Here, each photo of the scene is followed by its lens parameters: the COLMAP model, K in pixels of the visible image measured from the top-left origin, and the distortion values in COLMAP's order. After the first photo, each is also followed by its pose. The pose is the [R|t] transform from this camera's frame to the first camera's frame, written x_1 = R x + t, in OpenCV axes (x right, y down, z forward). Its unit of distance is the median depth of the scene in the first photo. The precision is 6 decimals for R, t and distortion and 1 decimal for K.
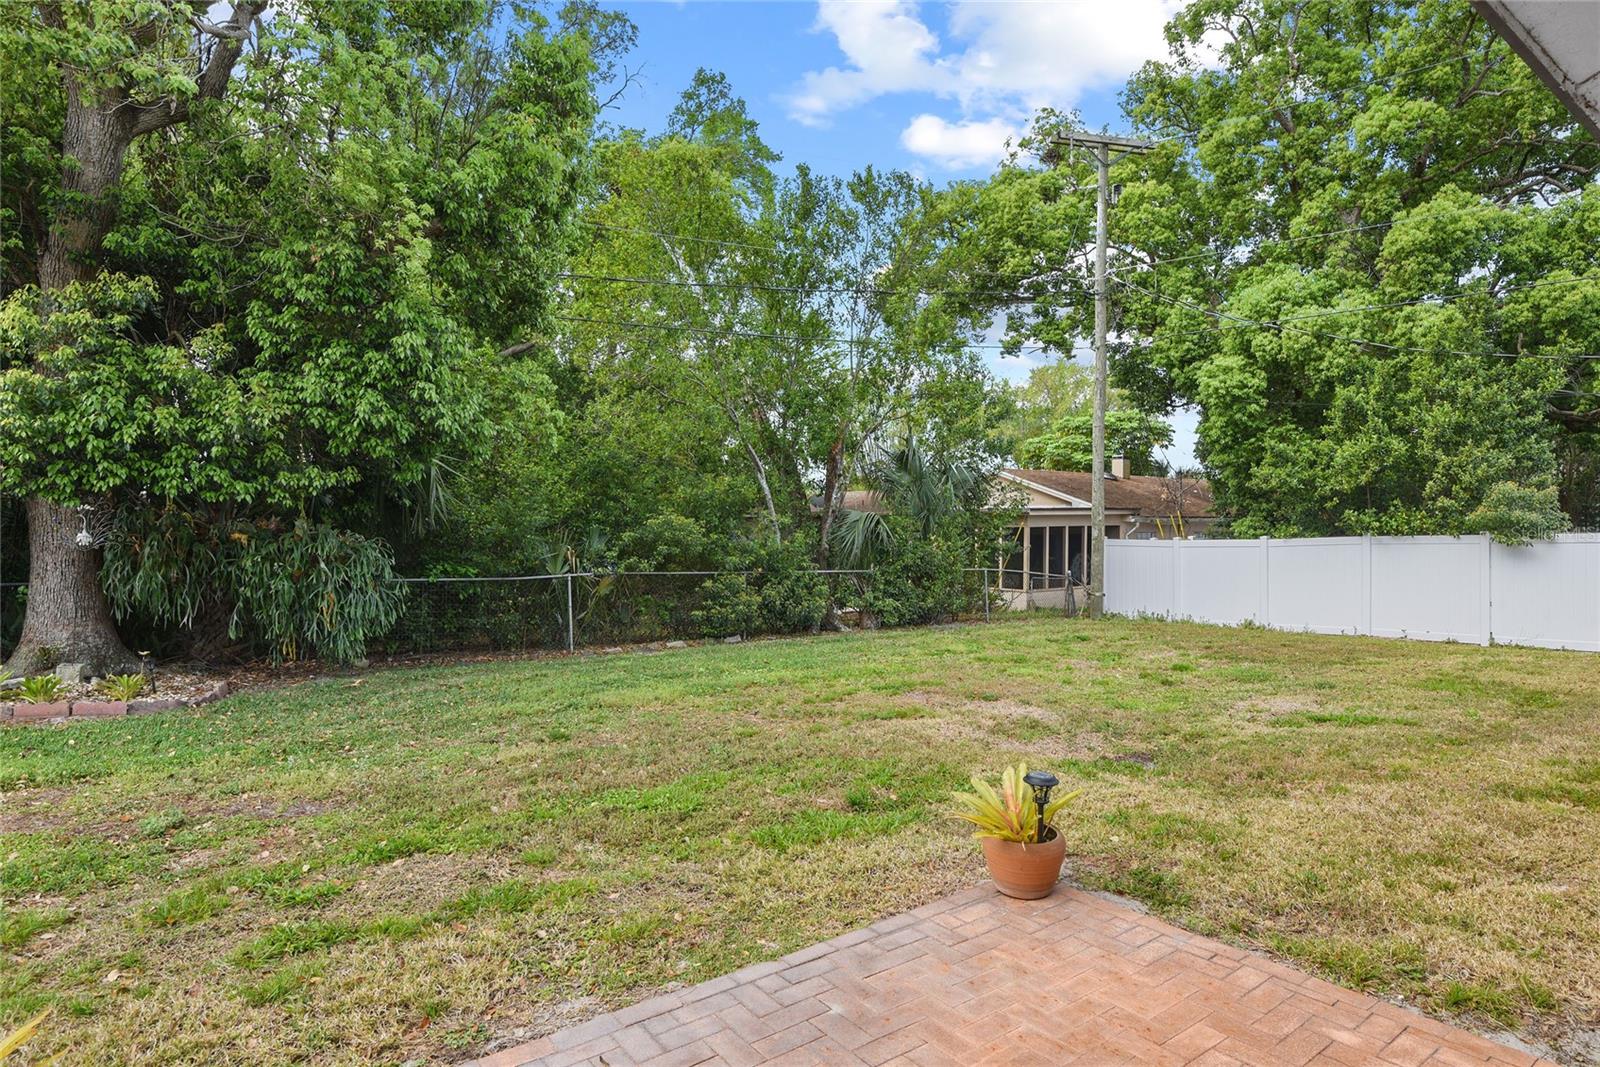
lens RADIAL K [[882.6, 0, 800.0], [0, 882.6, 533.5], [0, 0, 1]] dist [0.000340, -0.027276]
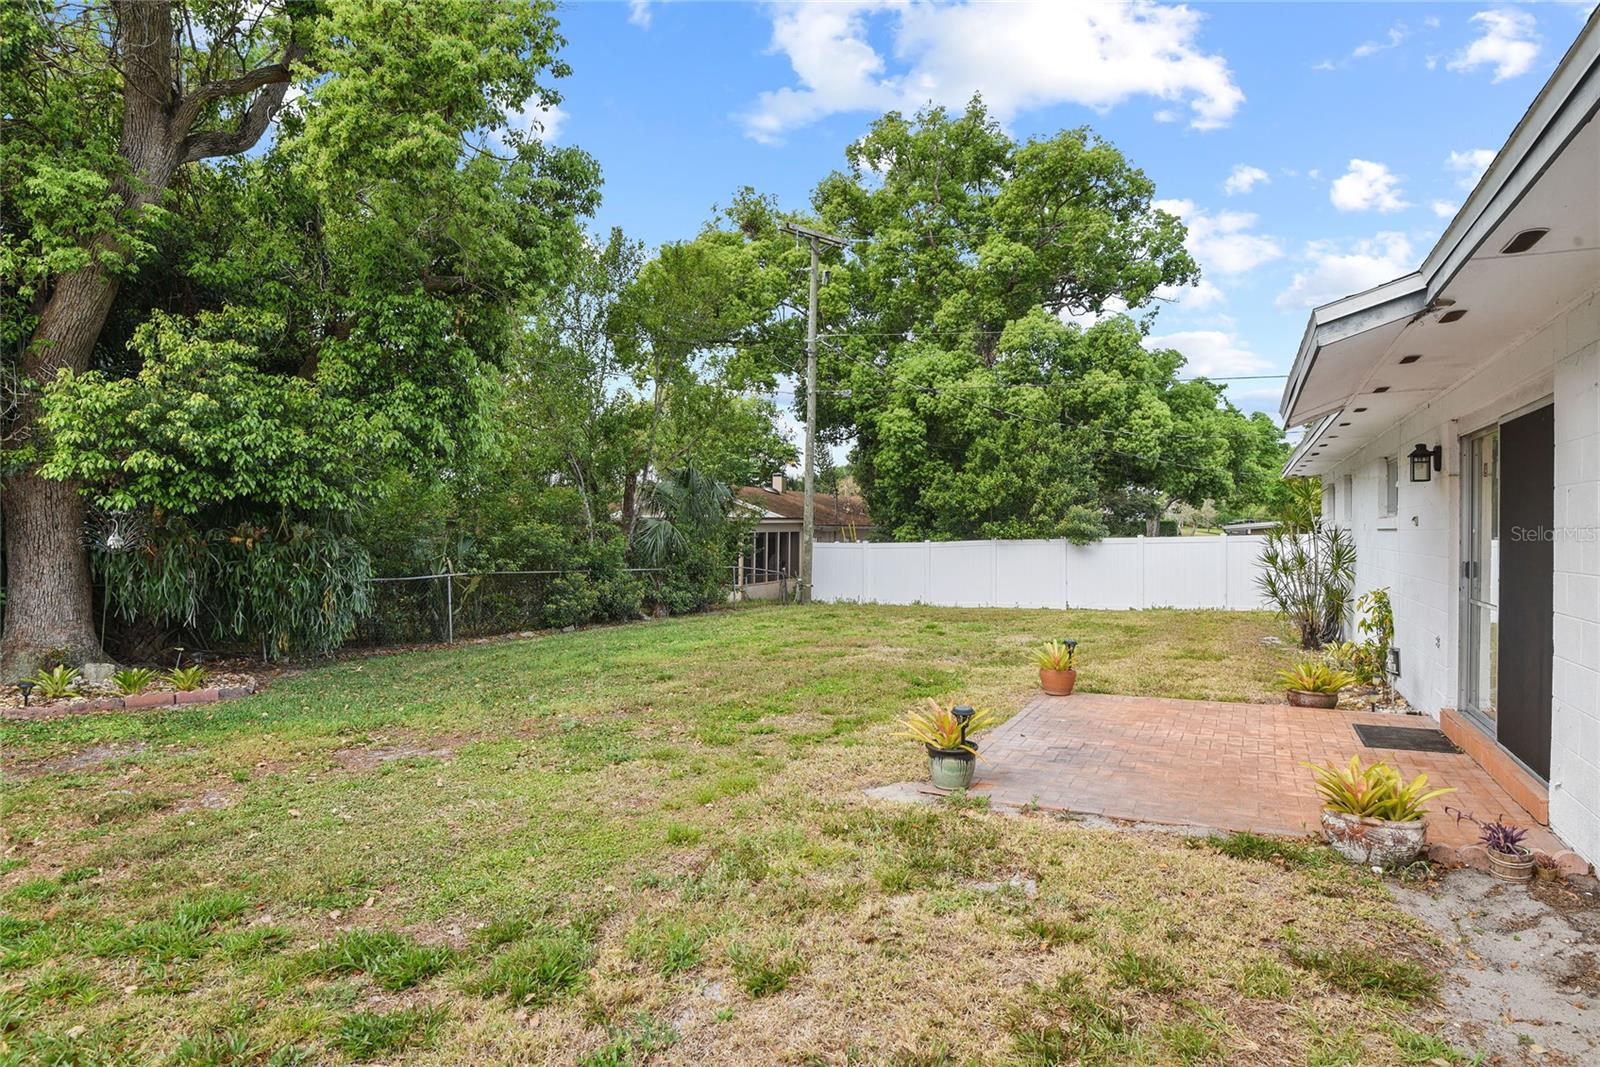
lens RADIAL K [[882.6, 0, 800.0], [0, 882.6, 533.5], [0, 0, 1]] dist [0.000340, -0.027276]
pose [[0.888137, 0.003201, 0.459569, -0.318336], [-0.000777, 0.999985, -0.005464, 0.000607], [-0.459579, 0.004496, 0.888125, -0.162773]]
